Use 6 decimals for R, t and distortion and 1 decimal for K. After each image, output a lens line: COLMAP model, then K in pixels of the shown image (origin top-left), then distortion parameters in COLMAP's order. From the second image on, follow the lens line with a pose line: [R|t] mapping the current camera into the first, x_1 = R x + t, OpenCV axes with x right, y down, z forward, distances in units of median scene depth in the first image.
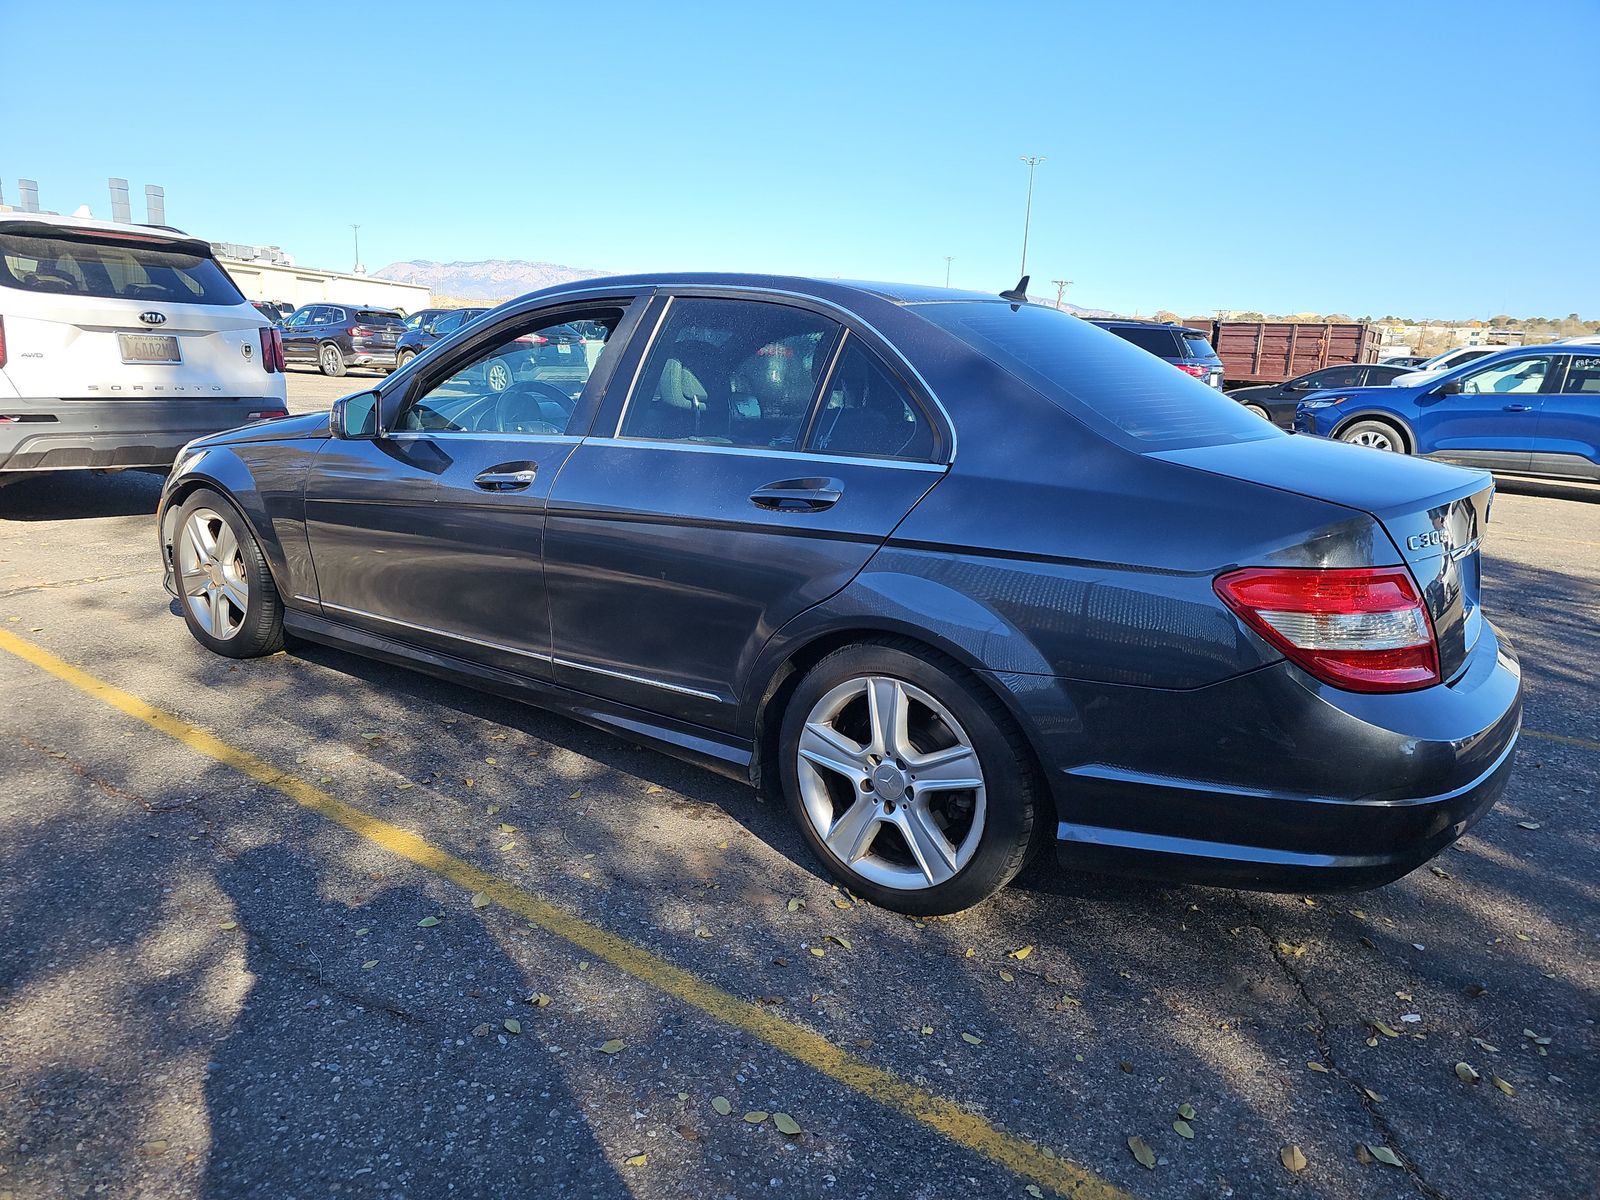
lens RADIAL K [[1049.9, 0, 805.9], [0, 1049.9, 591.7], [0, 0, 1]] dist [0.037689, -0.038004]
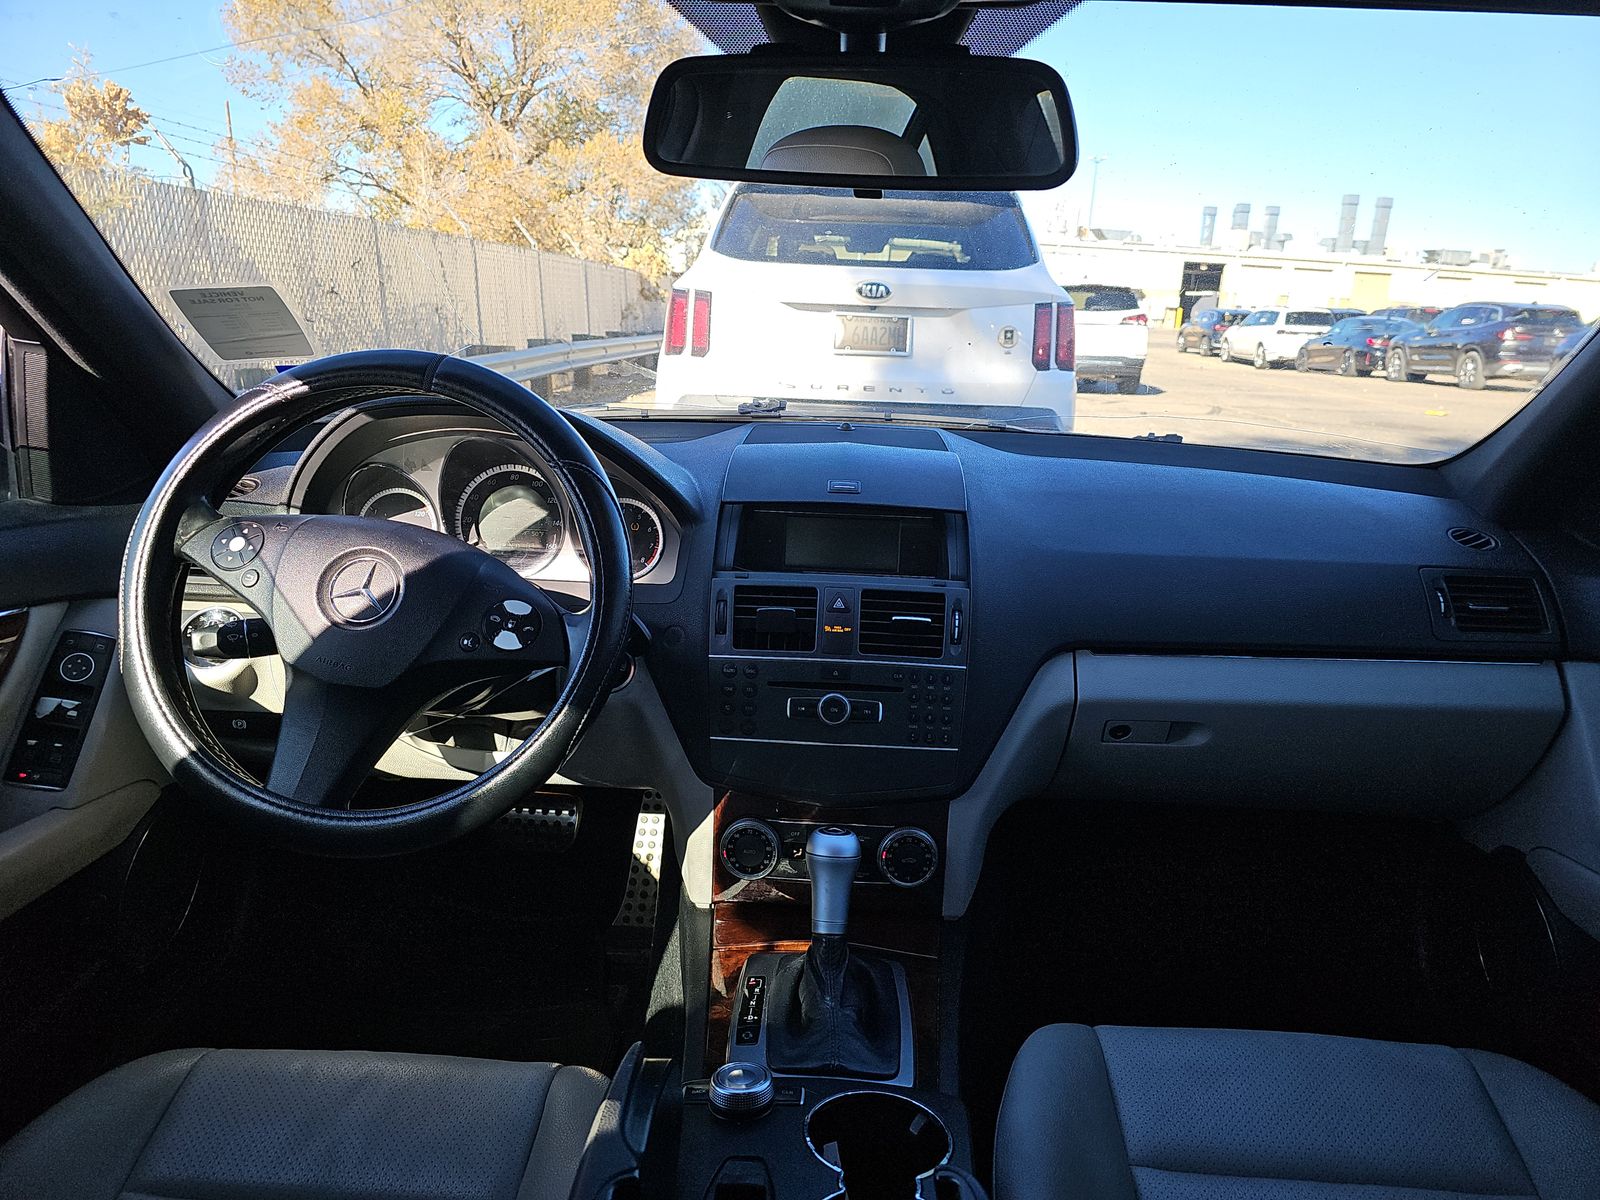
lens RADIAL K [[1084.8, 0, 800.0], [0, 1084.8, 600.0], [0, 0, 1]] dist [0.005318, -0.003129]
pose [[0.537472, 0.182630, -0.823268, 0.000139], [-0.190332, 0.977347, 0.092551, -0.023443], [0.821522, 0.106951, 0.560057, 0.119007]]
